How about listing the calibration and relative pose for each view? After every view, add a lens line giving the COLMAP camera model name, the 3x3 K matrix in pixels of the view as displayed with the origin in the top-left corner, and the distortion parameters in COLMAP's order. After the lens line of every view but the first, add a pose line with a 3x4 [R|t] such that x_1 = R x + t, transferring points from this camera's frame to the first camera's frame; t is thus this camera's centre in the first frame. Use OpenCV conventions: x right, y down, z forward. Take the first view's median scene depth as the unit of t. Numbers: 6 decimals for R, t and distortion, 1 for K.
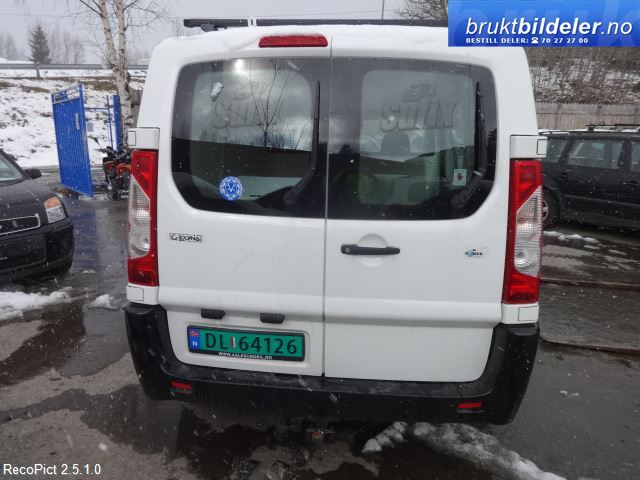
lens RADIAL K [[466.9, 0, 320.0], [0, 466.9, 240.0], [0, 0, 1]] dist [-0.000576, -0.000423]
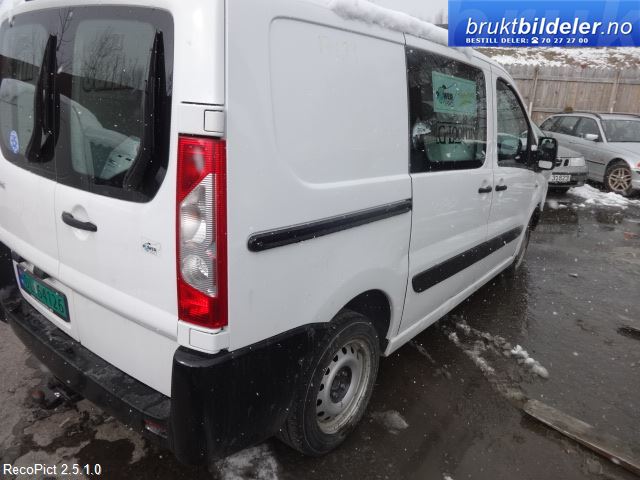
lens RADIAL K [[478.3, 0, 320.0], [0, 478.3, 240.0], [0, 0, 1]] dist [0.002814, 0.000848]
pose [[0.848745, 0.188046, -0.494237, 0.991304], [-0.155579, 0.982068, 0.106482, -0.119631], [0.505398, -0.013483, 0.862781, 0.430530]]
